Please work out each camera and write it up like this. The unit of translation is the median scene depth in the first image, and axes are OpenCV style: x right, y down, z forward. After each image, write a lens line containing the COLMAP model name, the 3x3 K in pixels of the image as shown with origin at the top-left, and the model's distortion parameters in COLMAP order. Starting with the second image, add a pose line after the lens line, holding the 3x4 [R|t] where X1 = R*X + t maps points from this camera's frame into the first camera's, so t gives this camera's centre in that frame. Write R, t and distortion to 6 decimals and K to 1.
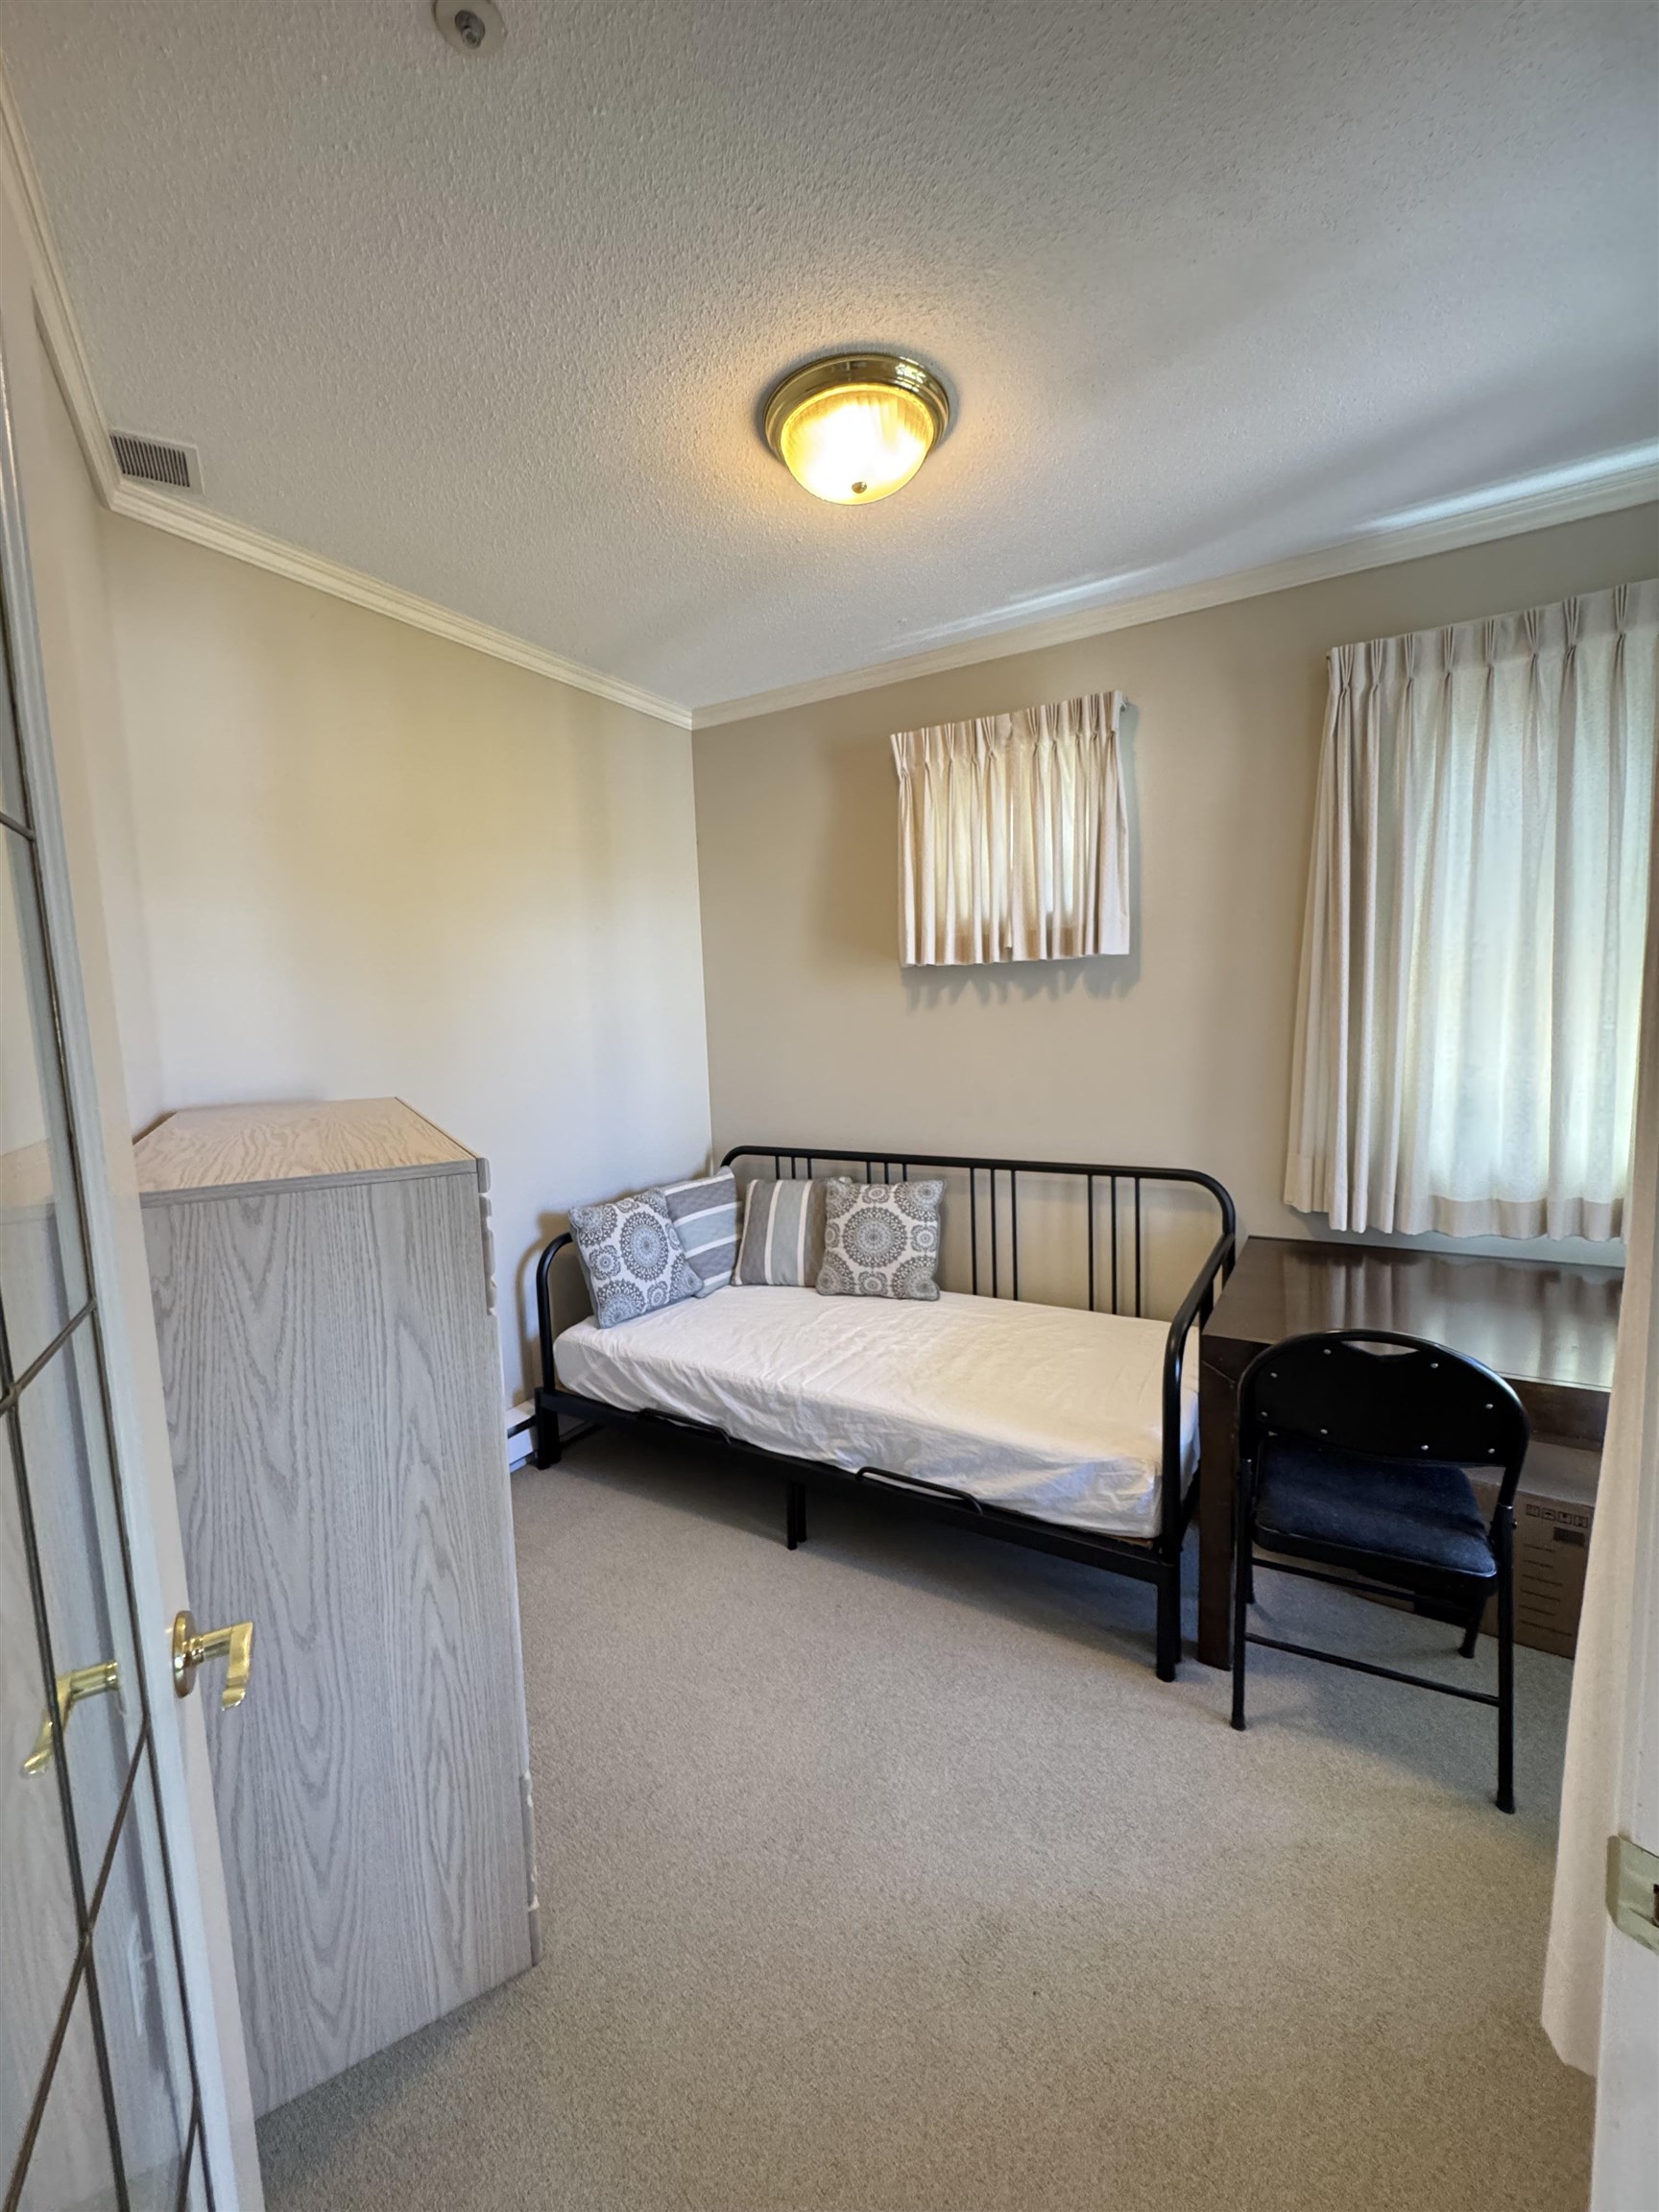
lens RADIAL K [[881.1, 0, 830.7], [0, 881.1, 1108.9], [0, 0, 1]] dist [-0.004221, -0.000174]
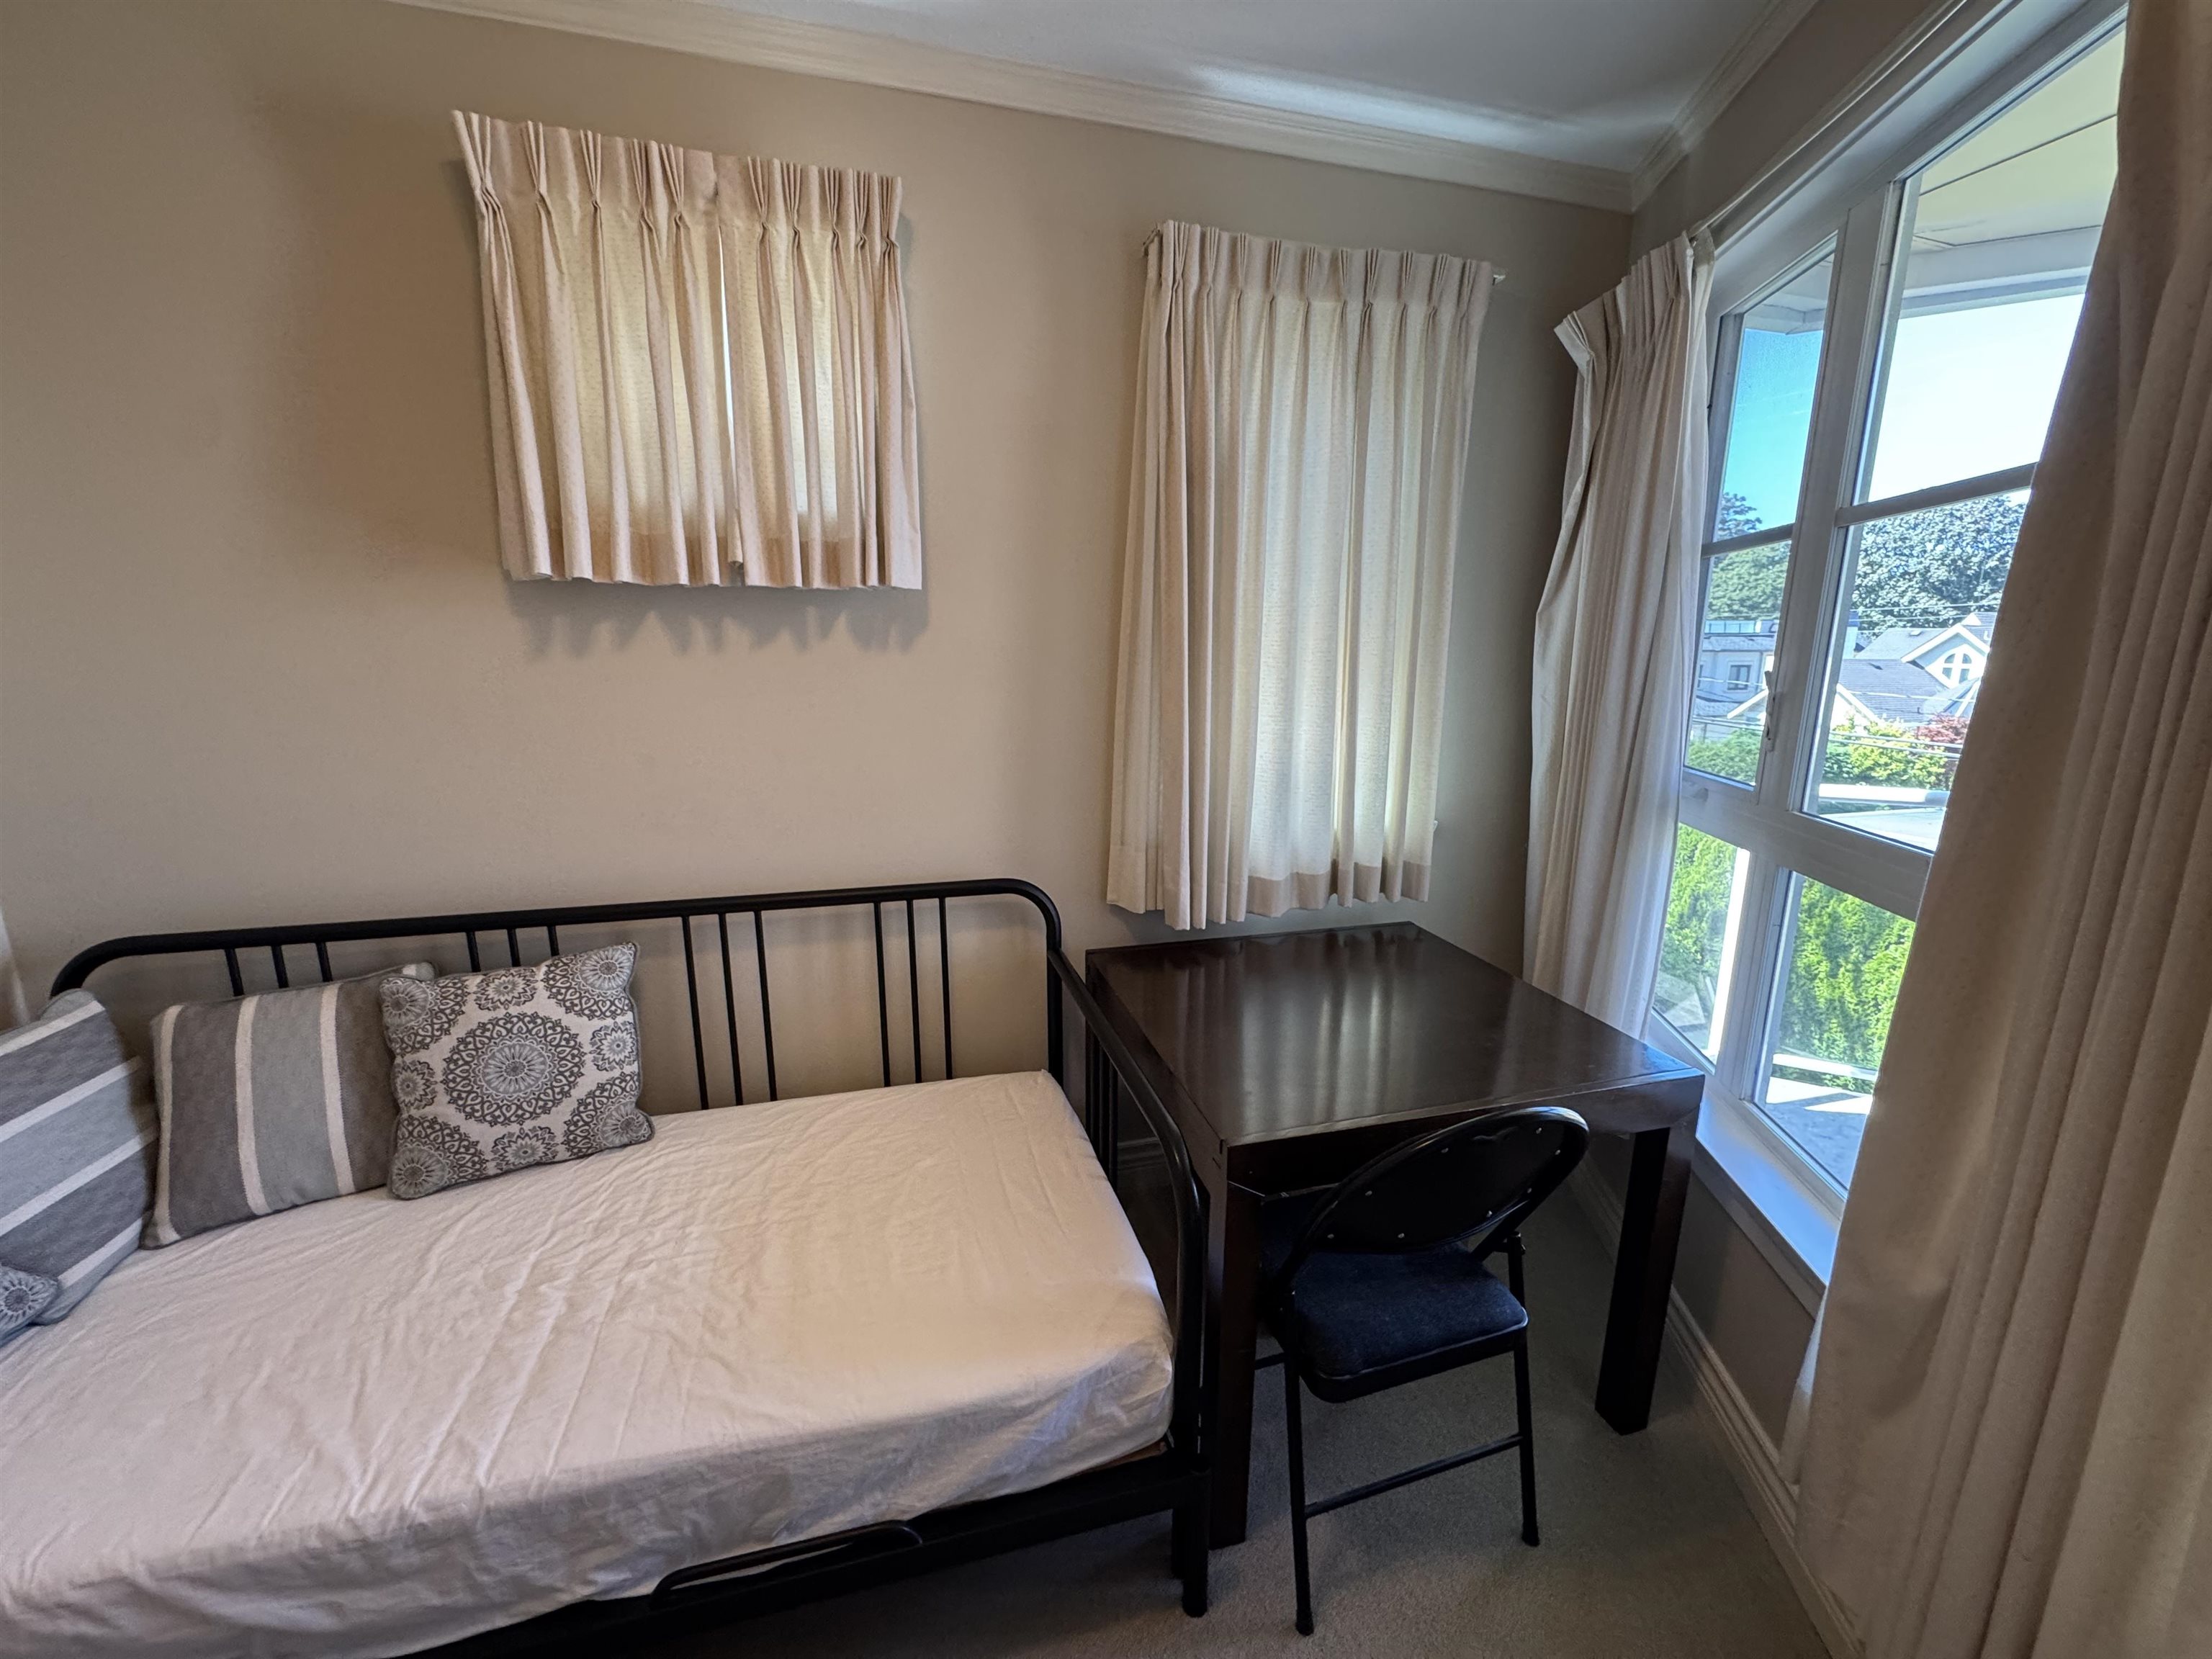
lens RADIAL K [[881.1, 0, 1106.0], [0, 881.1, 829.5], [0, 0, 1]] dist [-0.004221, -0.000174]
pose [[0.691048, -0.107833, 0.714720, -0.076035], [0.047693, 0.993457, 0.103774, -0.046055], [-0.721234, -0.037625, 0.691669, 0.358880]]
